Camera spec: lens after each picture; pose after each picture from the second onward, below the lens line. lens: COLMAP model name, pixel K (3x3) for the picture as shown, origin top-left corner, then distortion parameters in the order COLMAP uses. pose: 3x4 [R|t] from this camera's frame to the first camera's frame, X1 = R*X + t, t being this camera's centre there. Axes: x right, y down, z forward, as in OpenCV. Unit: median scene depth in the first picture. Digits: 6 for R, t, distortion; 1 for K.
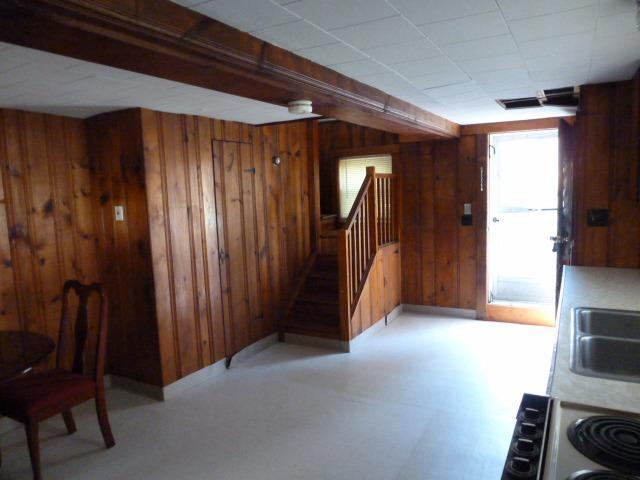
lens RADIAL K [[459.3, 0, 321.8], [0, 459.3, 240.3], [0, 0, 1]] dist [-0.048407, -0.001850]
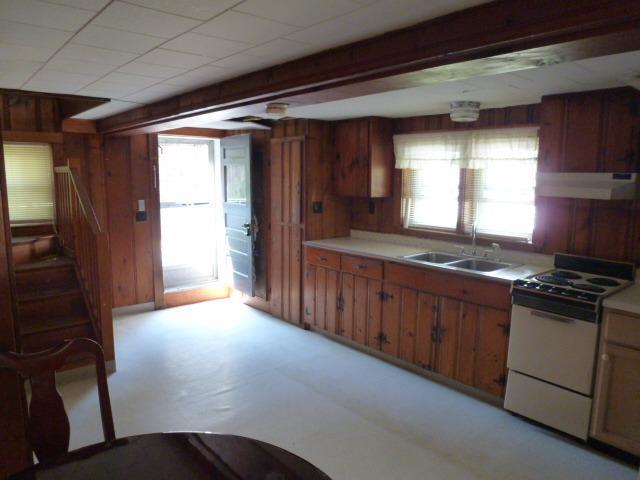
lens RADIAL K [[459.3, 0, 321.4], [0, 459.3, 241.5], [0, 0, 1]] dist [-0.048407, -0.001850]
pose [[0.357375, -0.096866, 0.928924, -0.498677], [0.084906, 0.993858, 0.070972, -0.026709], [-0.930094, 0.053508, 0.363404, 0.259340]]
